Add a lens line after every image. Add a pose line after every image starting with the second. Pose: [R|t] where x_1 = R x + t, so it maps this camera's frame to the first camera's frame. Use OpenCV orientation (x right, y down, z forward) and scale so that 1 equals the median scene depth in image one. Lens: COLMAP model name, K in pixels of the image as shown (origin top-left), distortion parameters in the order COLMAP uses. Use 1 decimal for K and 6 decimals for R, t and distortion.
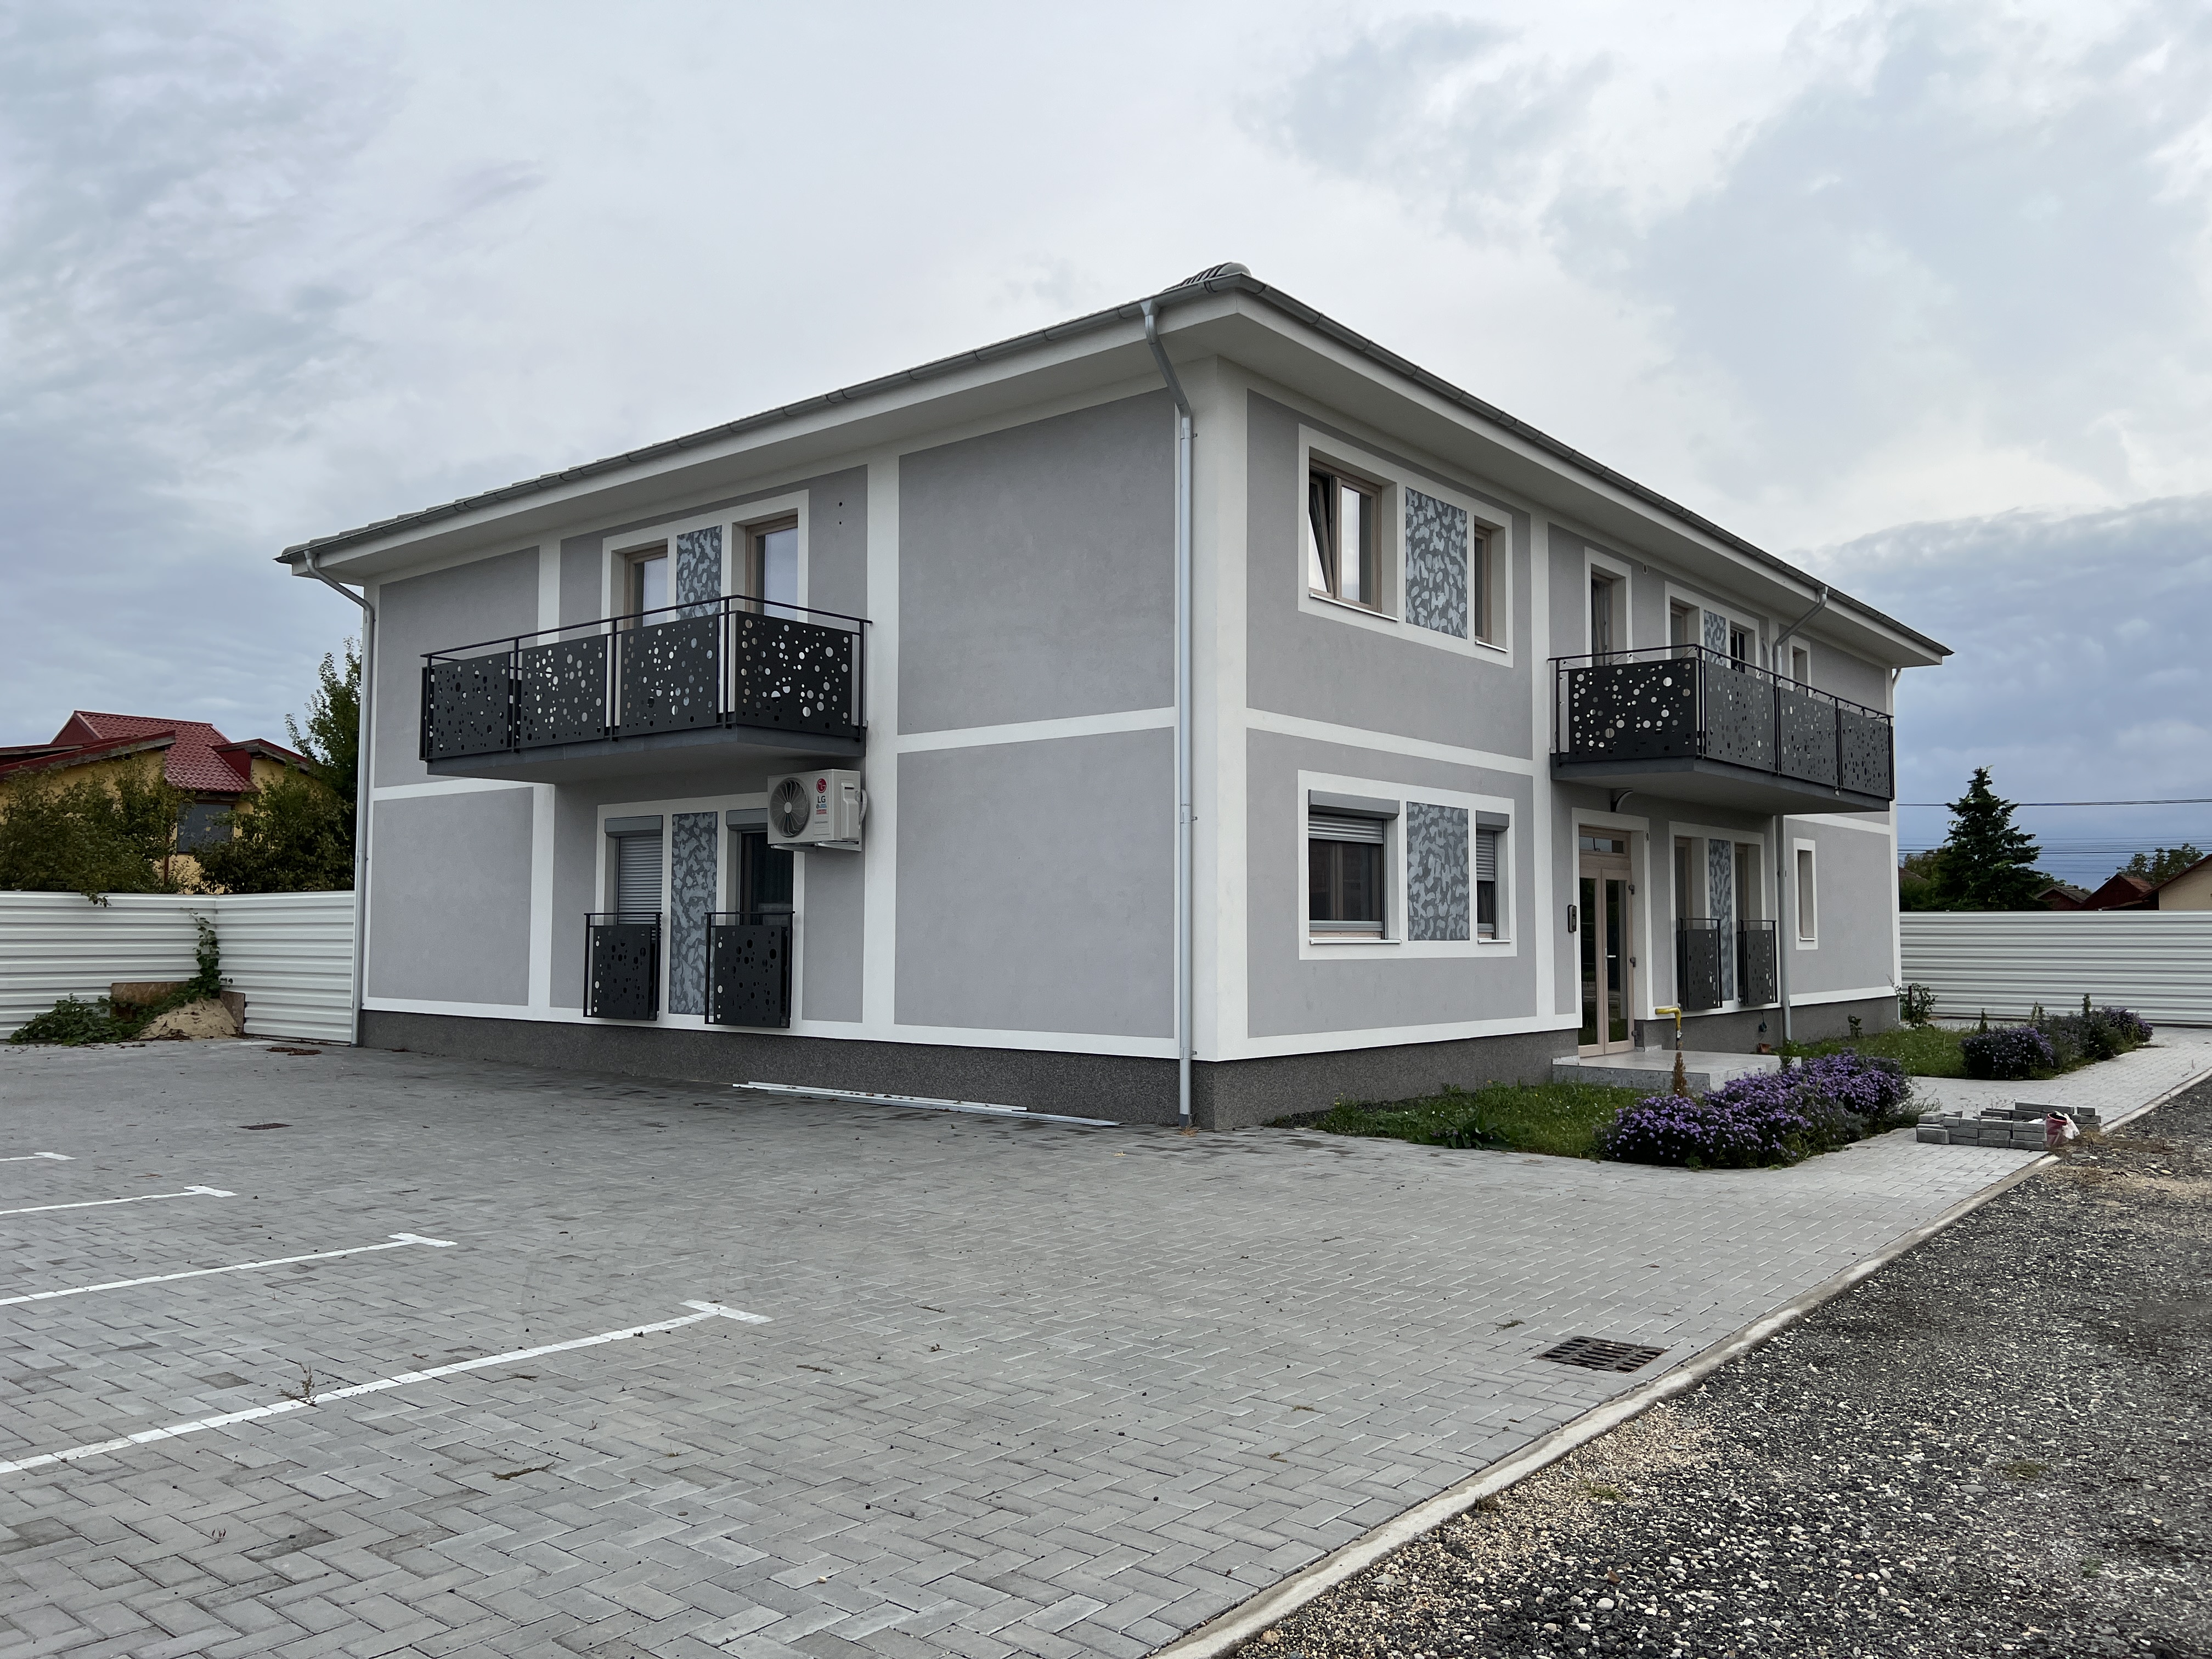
lens RADIAL K [[1667.4, 0, 1103.6], [0, 1667.4, 830.0], [0, 0, 1]] dist [-0.003365, -0.000848]
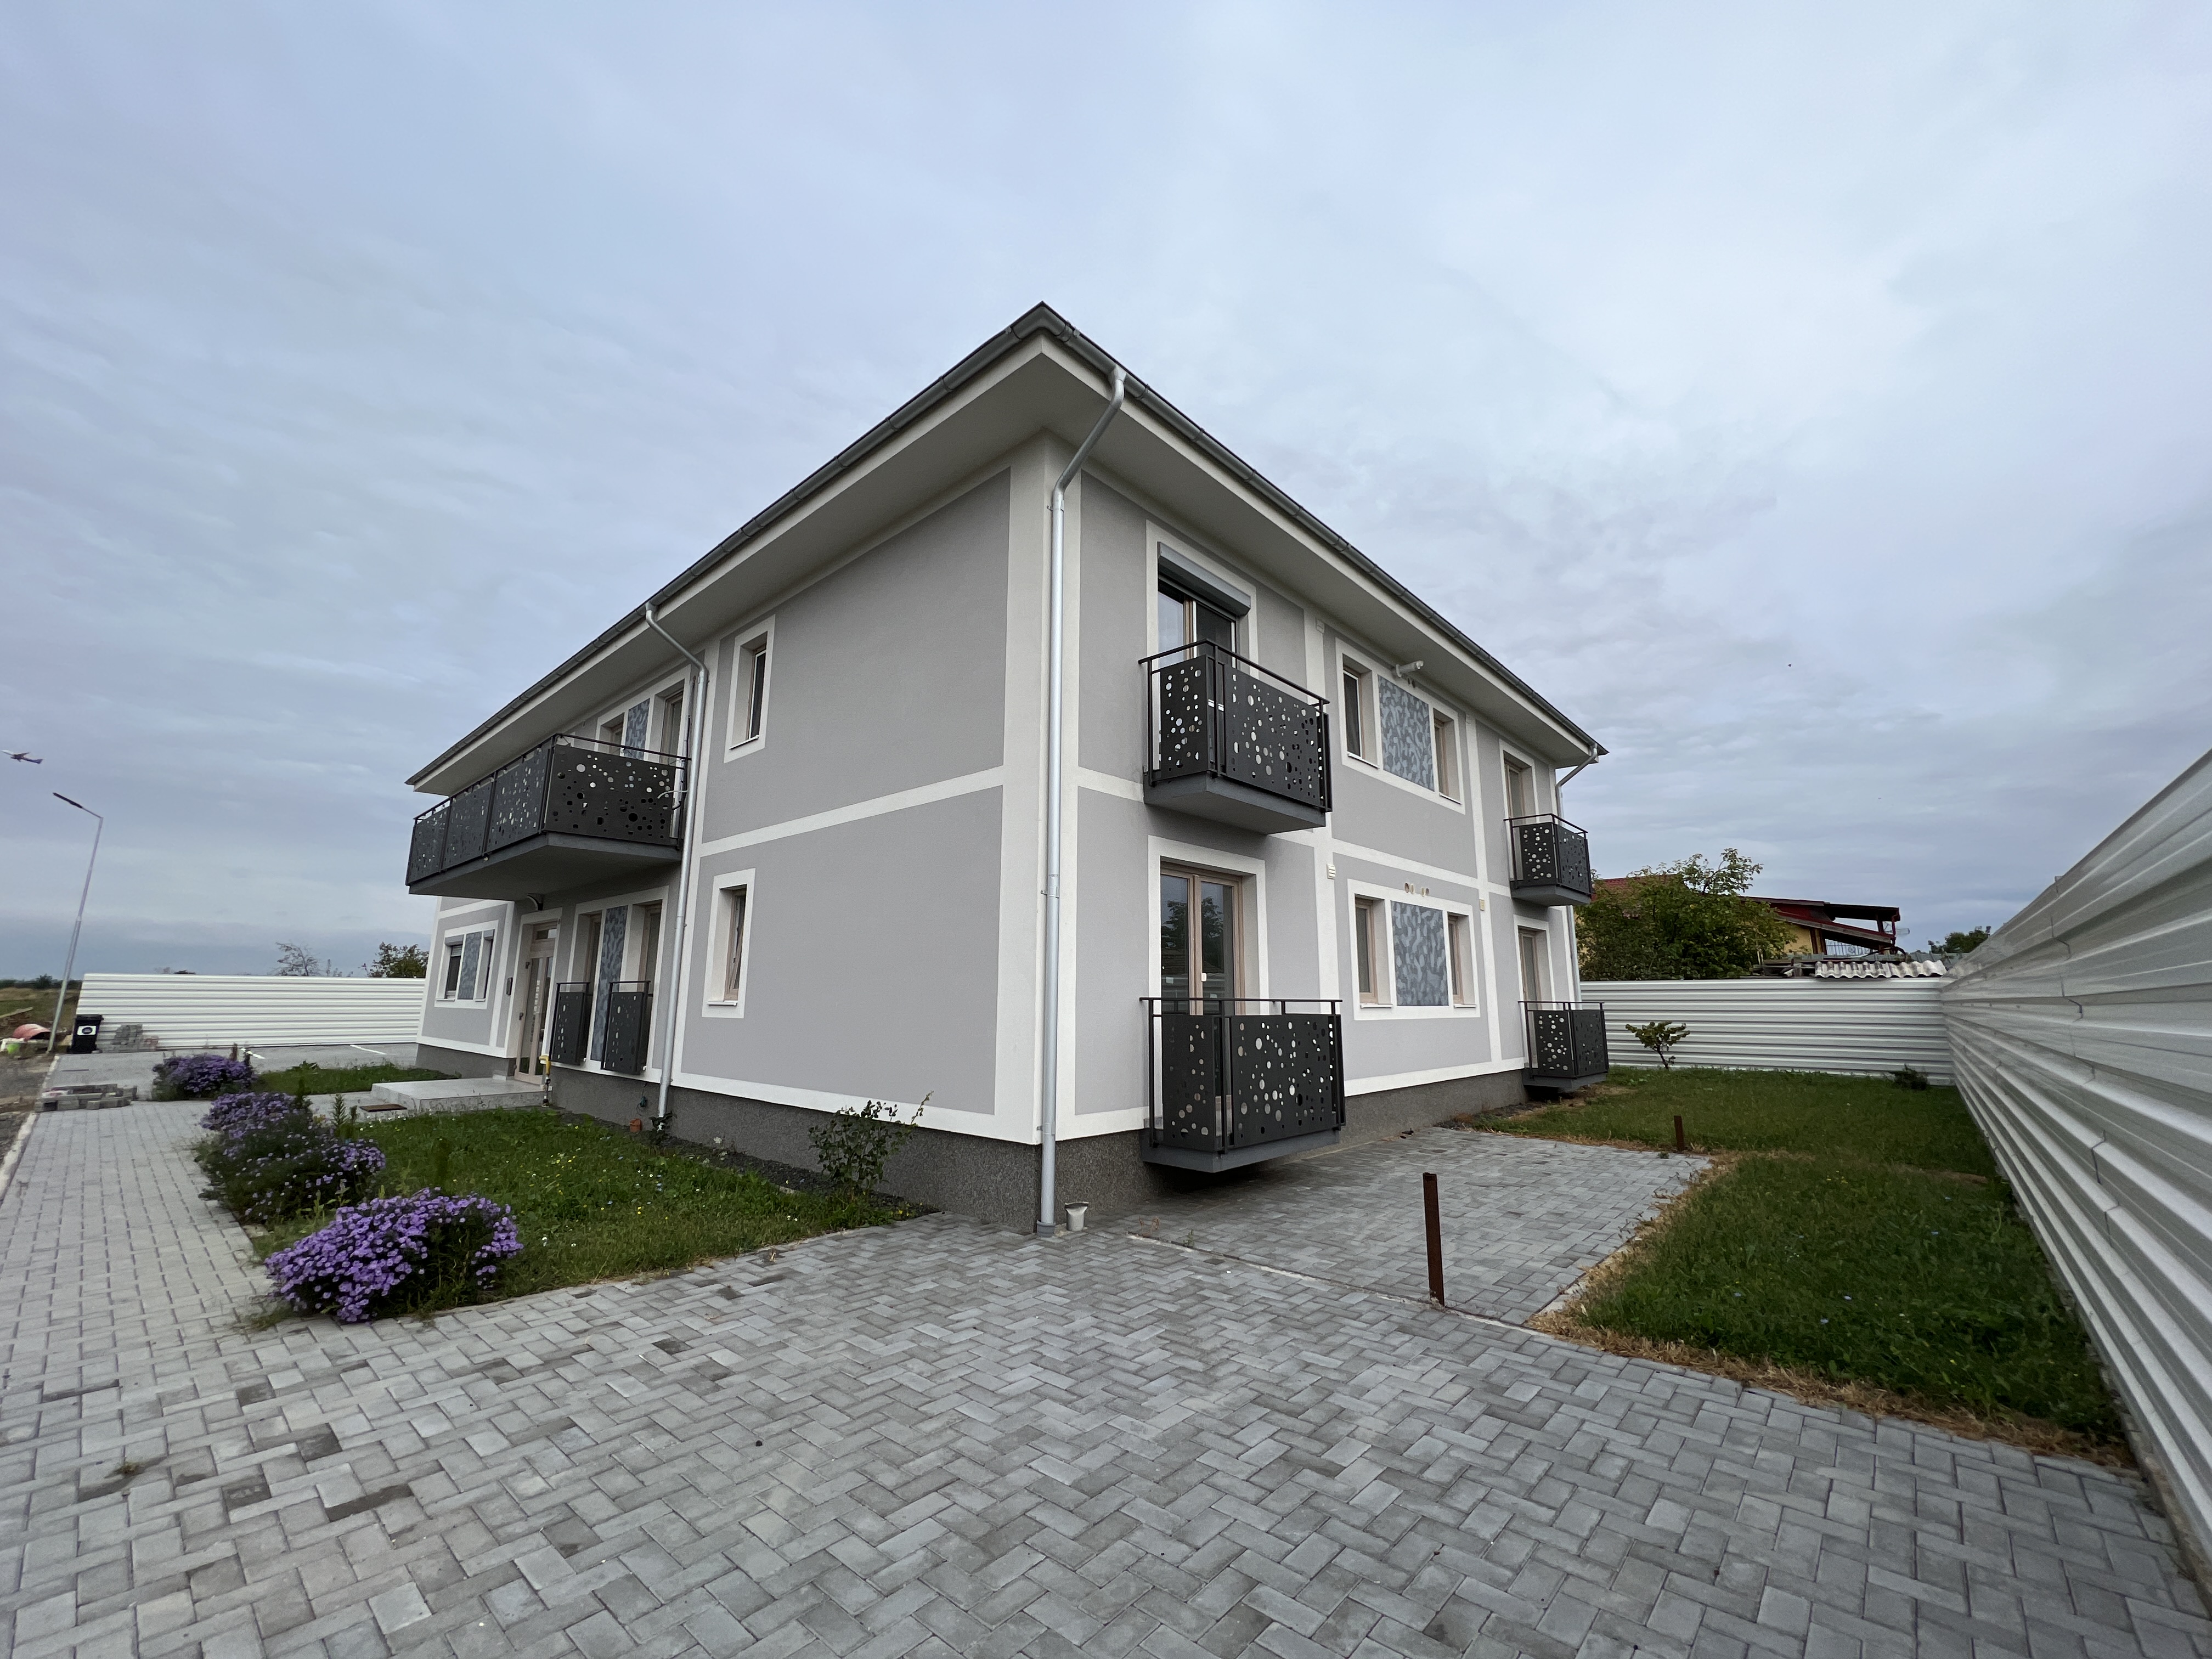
lens RADIAL K [[885.7, 0, 1110.7], [0, 885.7, 831.0], [0, 0, 1]] dist [0.000779, 0.000068]
pose [[0.983606, -0.033599, -0.177173, 0.110172], [0.010655, 0.991601, -0.128898, 0.017966], [0.180016, 0.124897, 0.975702, 0.280746]]
